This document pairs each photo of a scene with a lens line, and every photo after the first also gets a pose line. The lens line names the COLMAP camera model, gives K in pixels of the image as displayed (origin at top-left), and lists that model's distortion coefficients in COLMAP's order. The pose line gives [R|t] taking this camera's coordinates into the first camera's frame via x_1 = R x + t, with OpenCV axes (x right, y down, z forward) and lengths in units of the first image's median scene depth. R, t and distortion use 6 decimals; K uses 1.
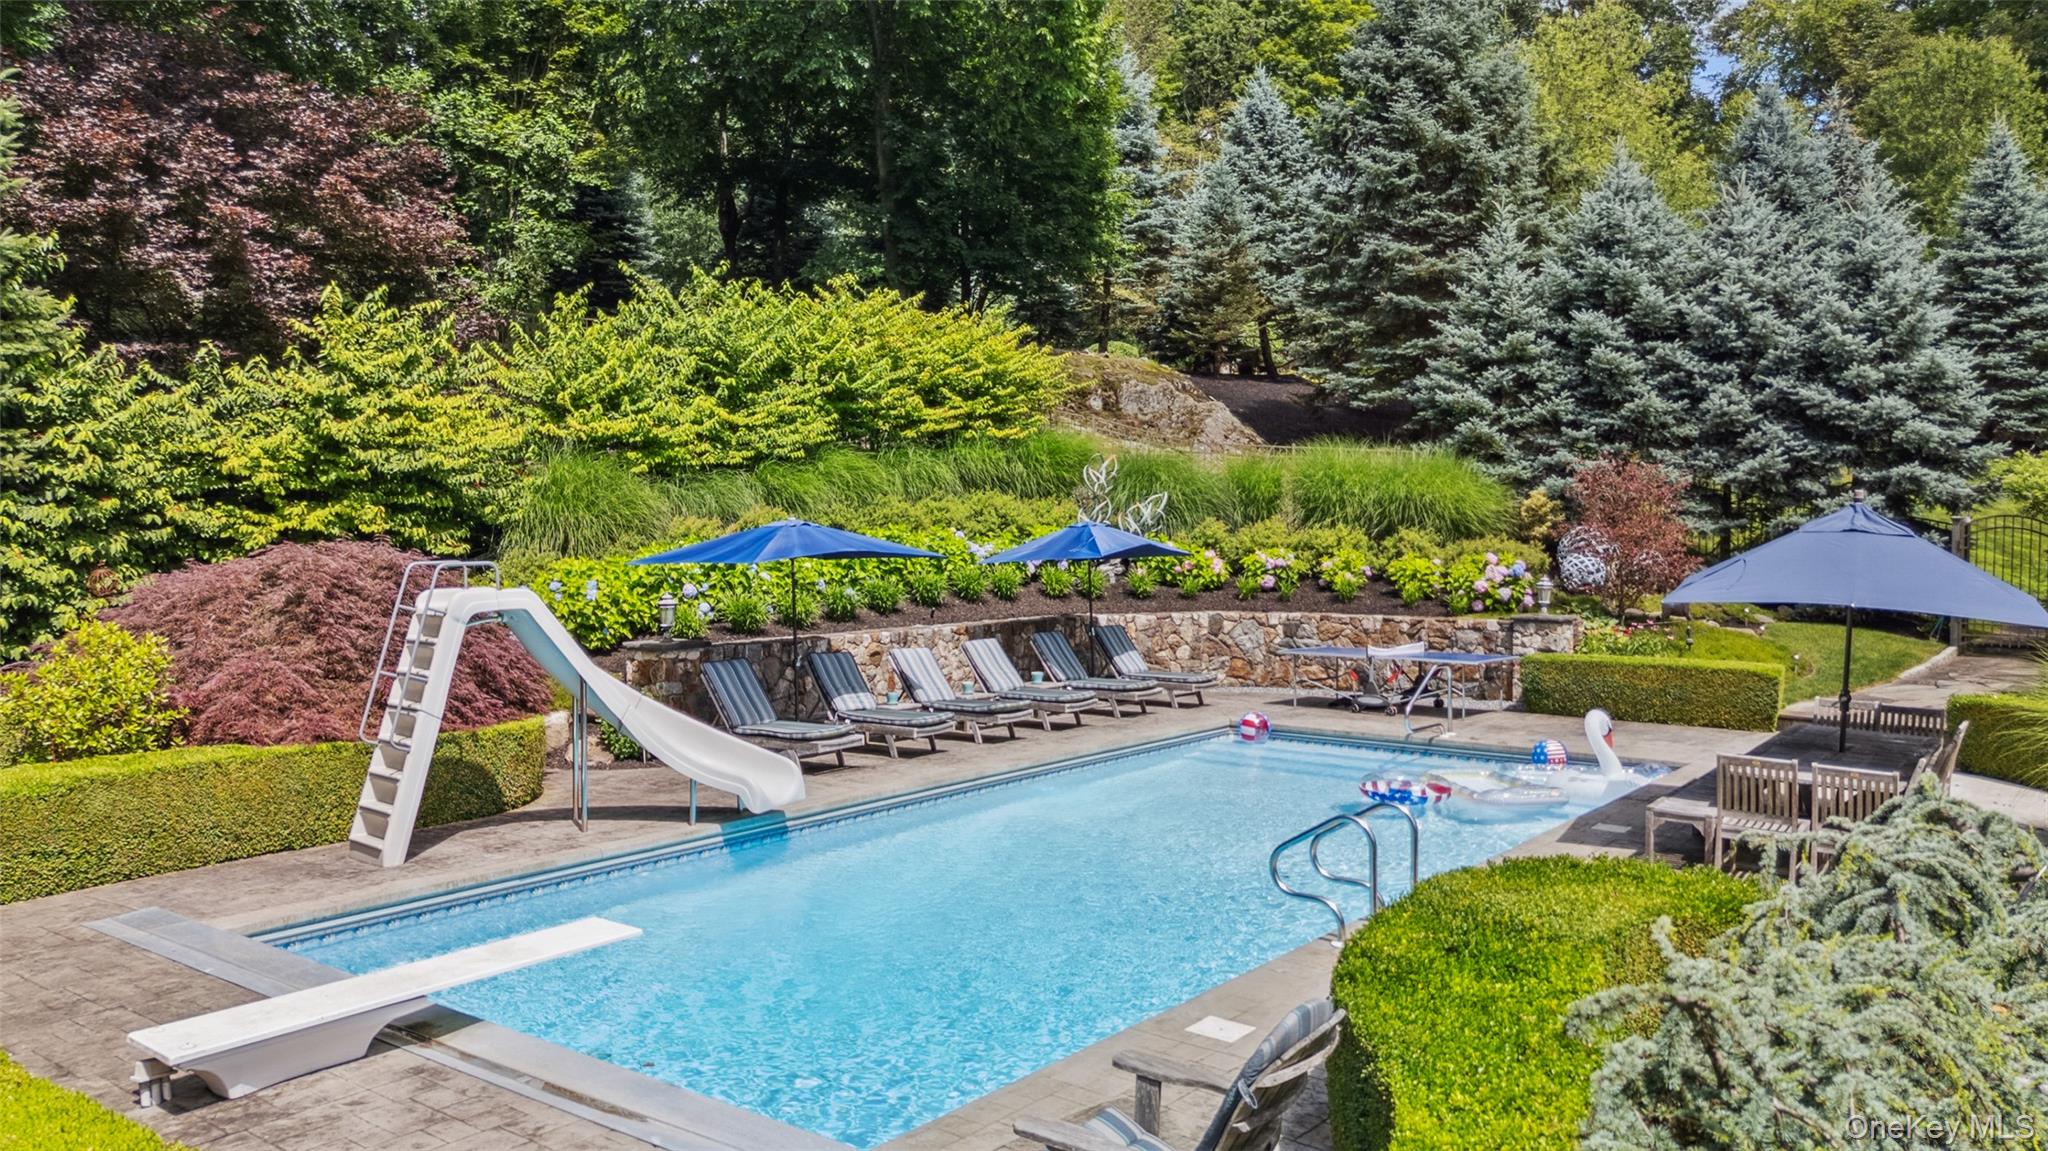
lens RADIAL K [[1524.3, 0, 1024.0], [0, 1524.3, 575.5], [0, 0, 1]] dist [0.023641, -0.007569]
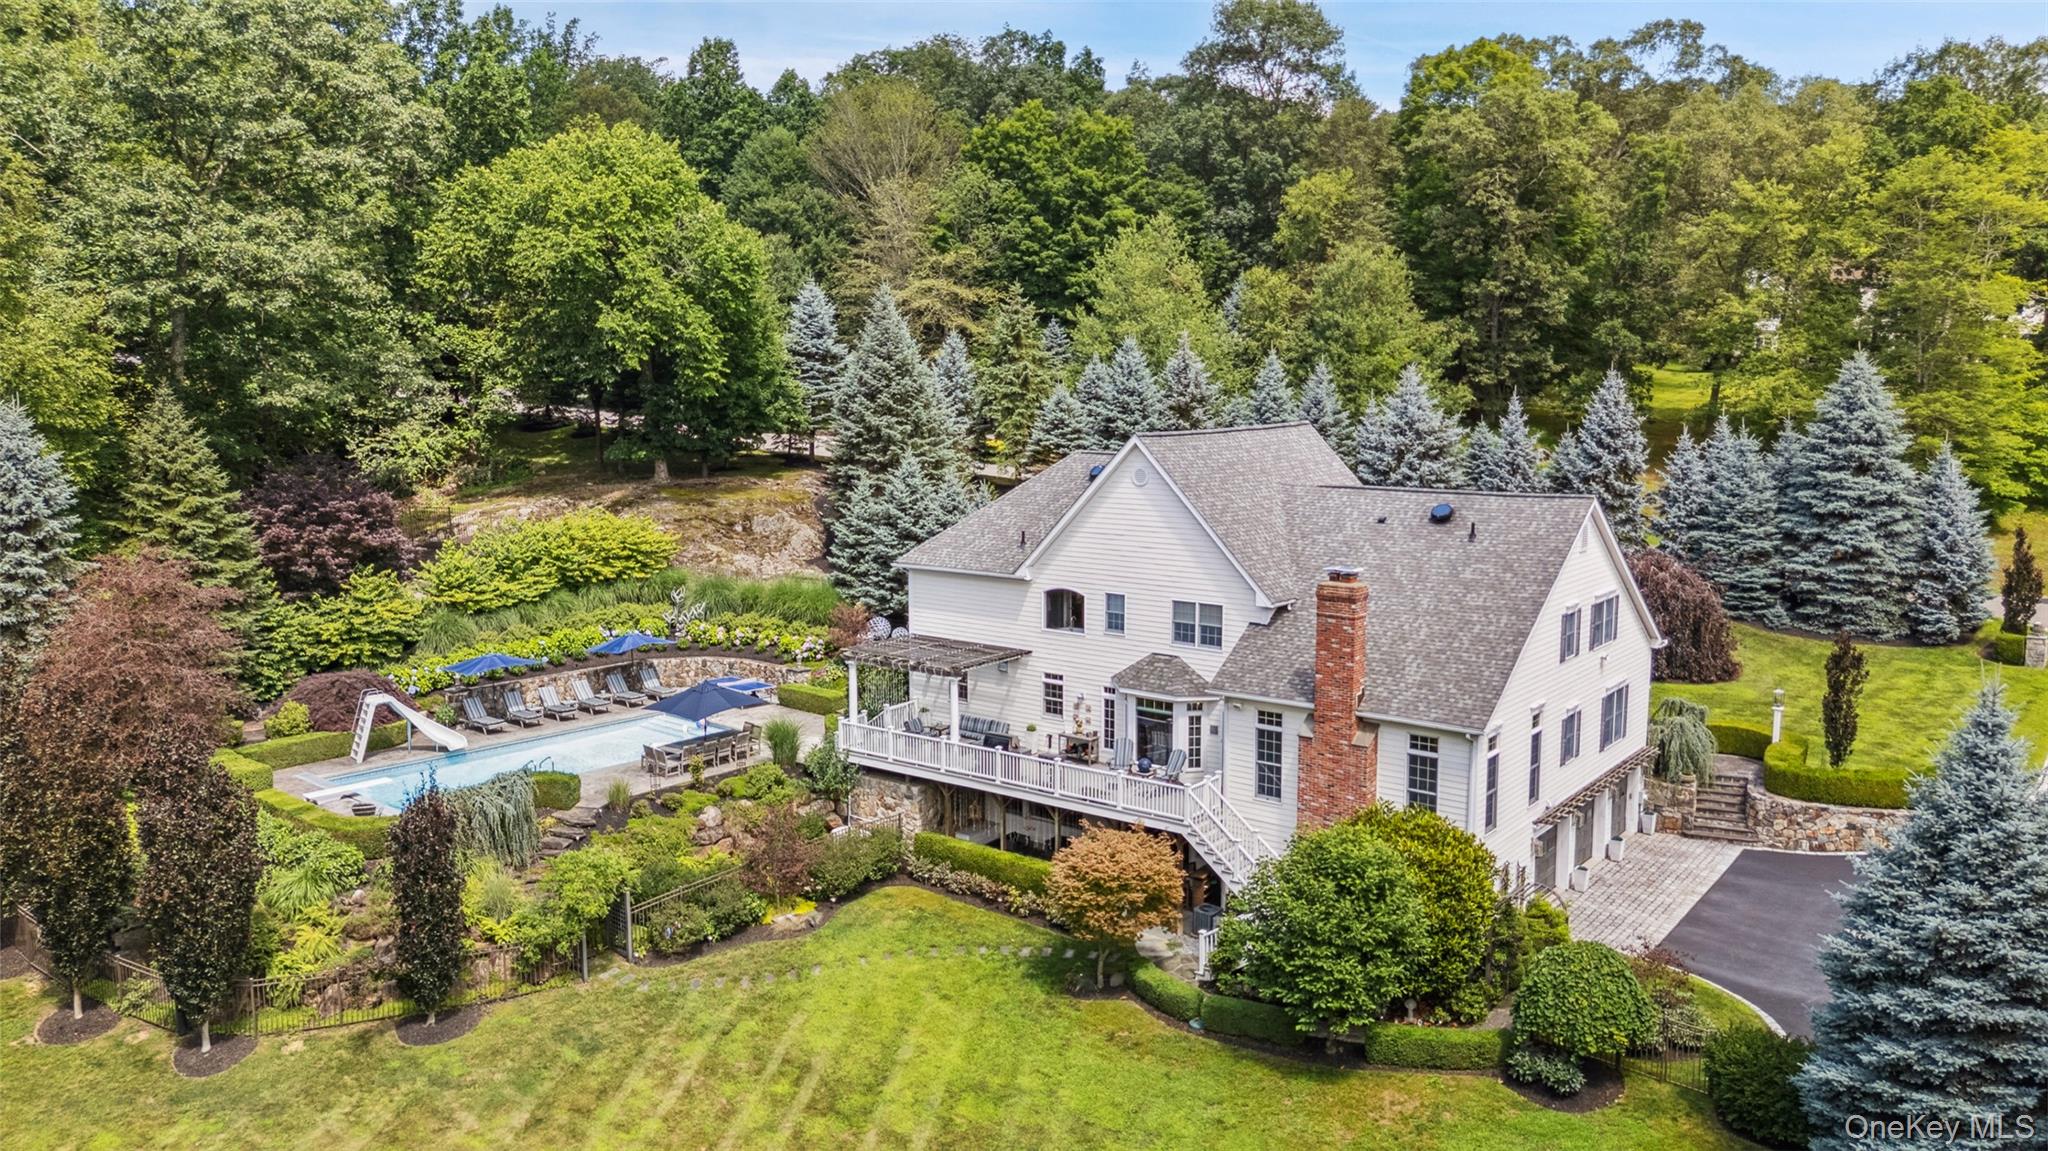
lens RADIAL K [[1524.3, 0, 1024.0], [0, 1524.3, 575.5], [0, 0, 1]] dist [0.023641, -0.007569]
pose [[0.997313, 0.012498, -0.072190, 1.114310], [-0.005431, 0.995243, 0.097276, -0.482445], [0.073062, -0.096622, 0.992636, -1.961315]]
